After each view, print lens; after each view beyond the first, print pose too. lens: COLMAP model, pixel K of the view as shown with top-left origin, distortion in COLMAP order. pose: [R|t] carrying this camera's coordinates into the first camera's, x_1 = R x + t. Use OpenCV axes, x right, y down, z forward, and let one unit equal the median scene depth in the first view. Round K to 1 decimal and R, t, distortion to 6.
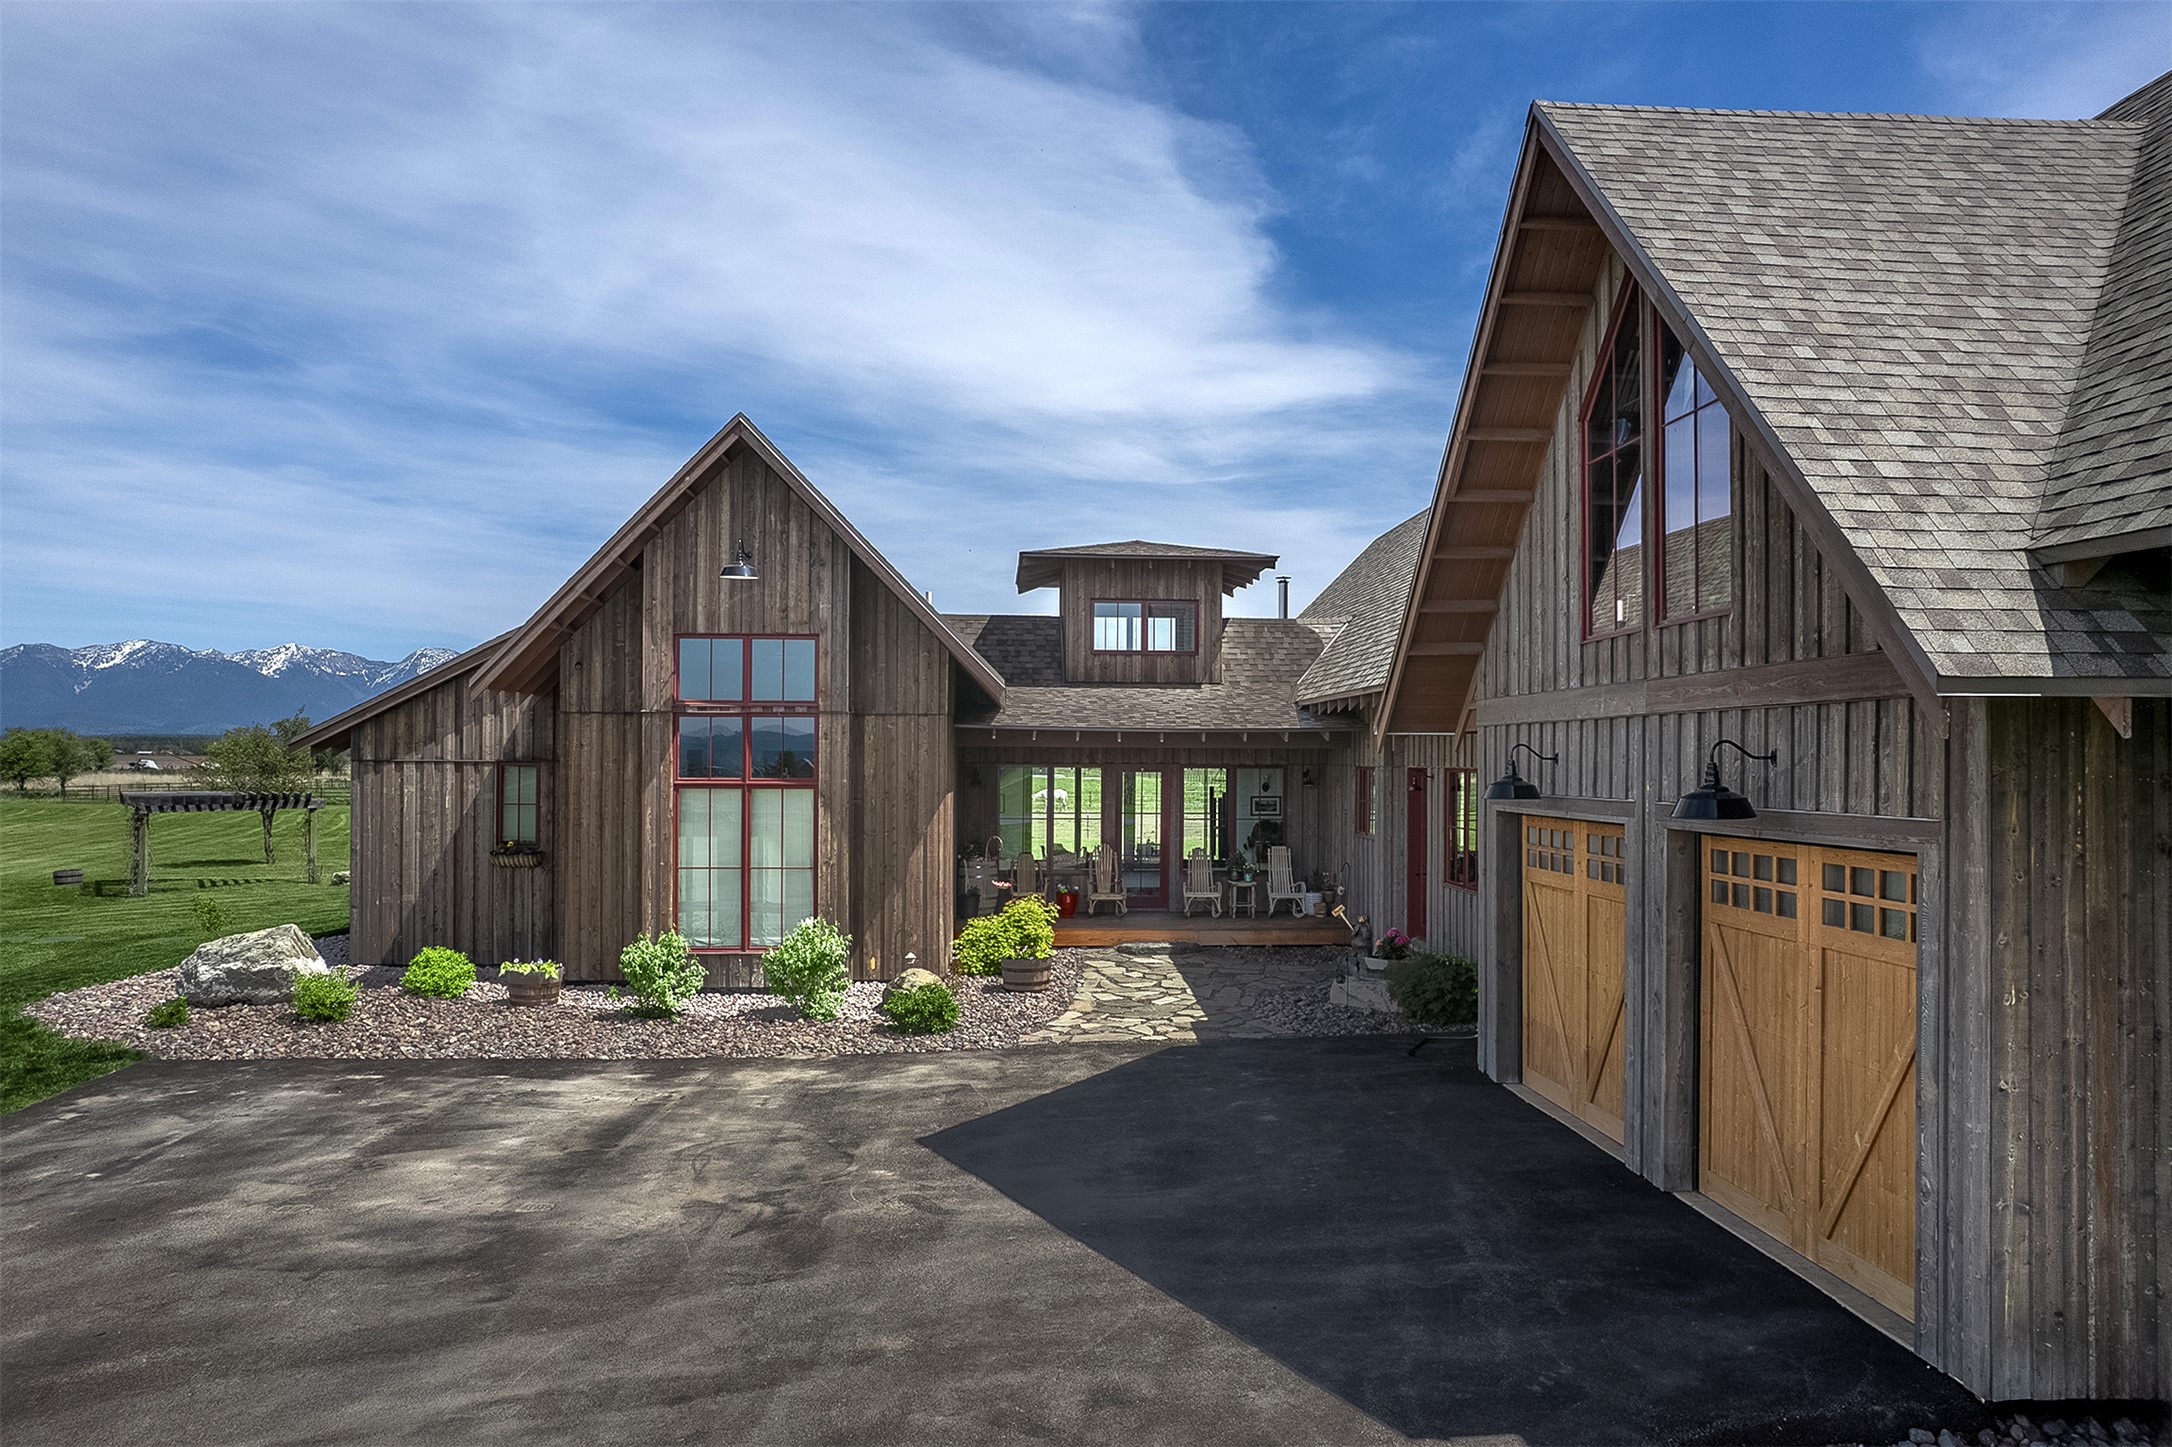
lens RADIAL K [[1490.5, 0, 1082.9], [0, 1490.5, 748.4], [0, 0, 1]] dist [-0.092141, 0.096794]
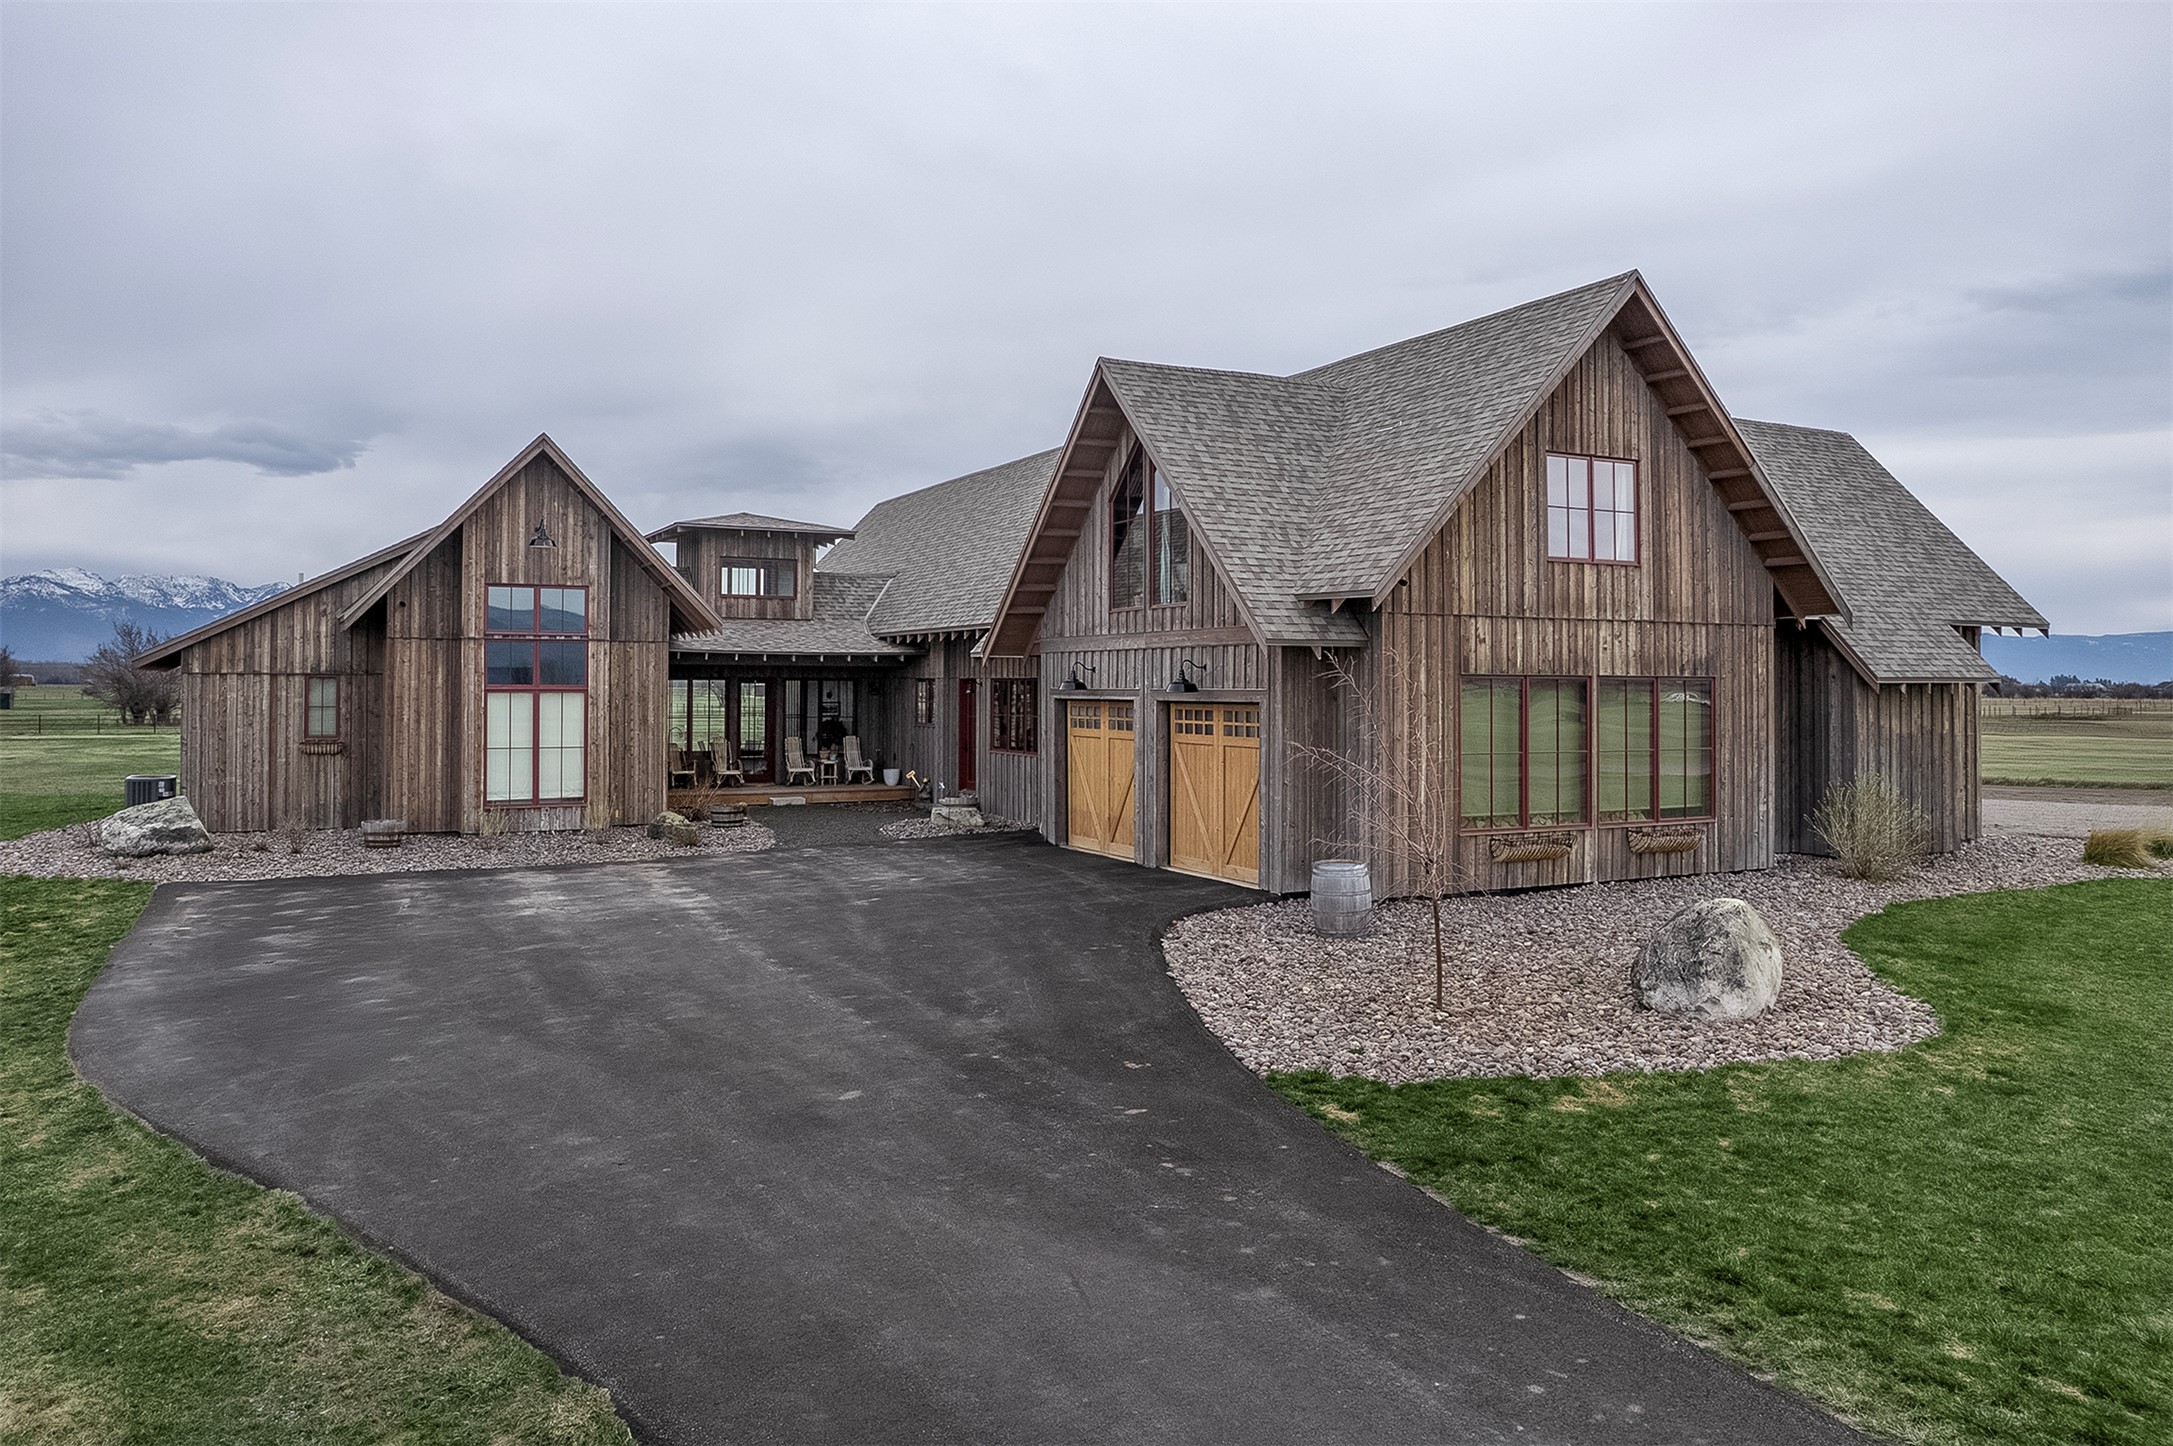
lens RADIAL K [[1525.5, 0, 1088.4], [0, 1525.5, 693.3], [0, 0, 1]] dist [-0.038966, -0.002508]
pose [[0.915722, -0.004087, 0.401791, -0.381161], [-0.001667, 0.999901, 0.013970, 0.007600], [-0.401808, -0.013462, 0.915625, -0.651350]]
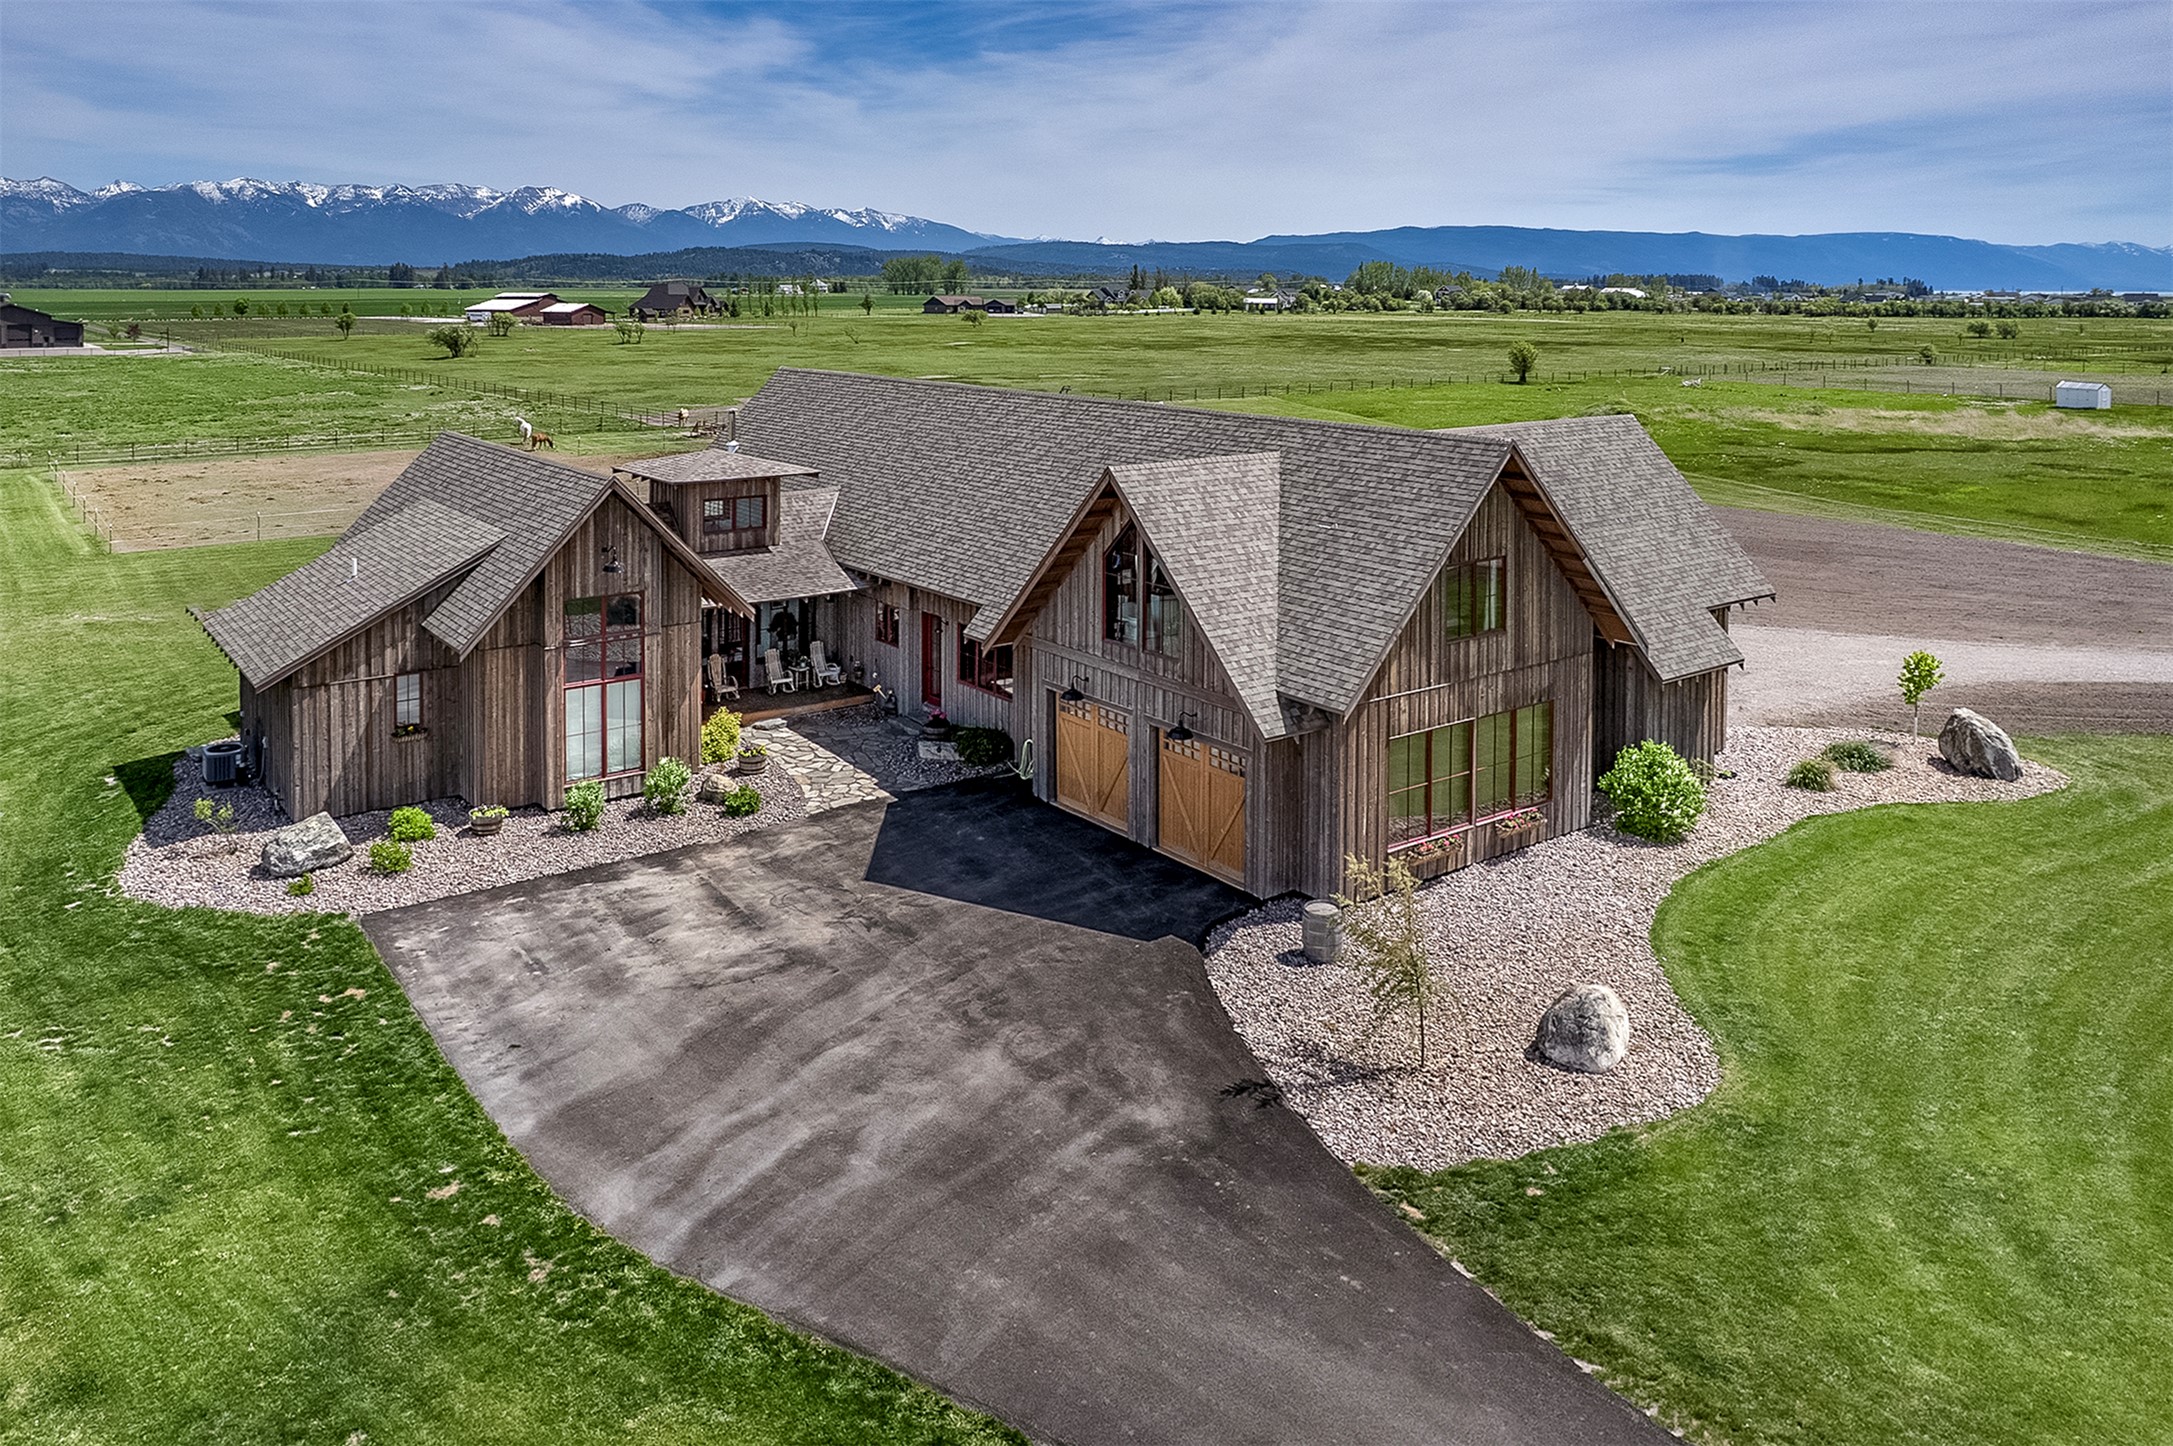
lens RADIAL K [[1565.2, 0, 1082.3], [0, 1565.2, 387.0], [0, 0, 1]] dist [-0.020298, -0.001280]
pose [[0.839551, -0.029990, 0.542453, -0.847277], [-0.003170, 0.998188, 0.060092, -0.493067], [-0.543272, -0.052170, 0.837934, -0.913571]]
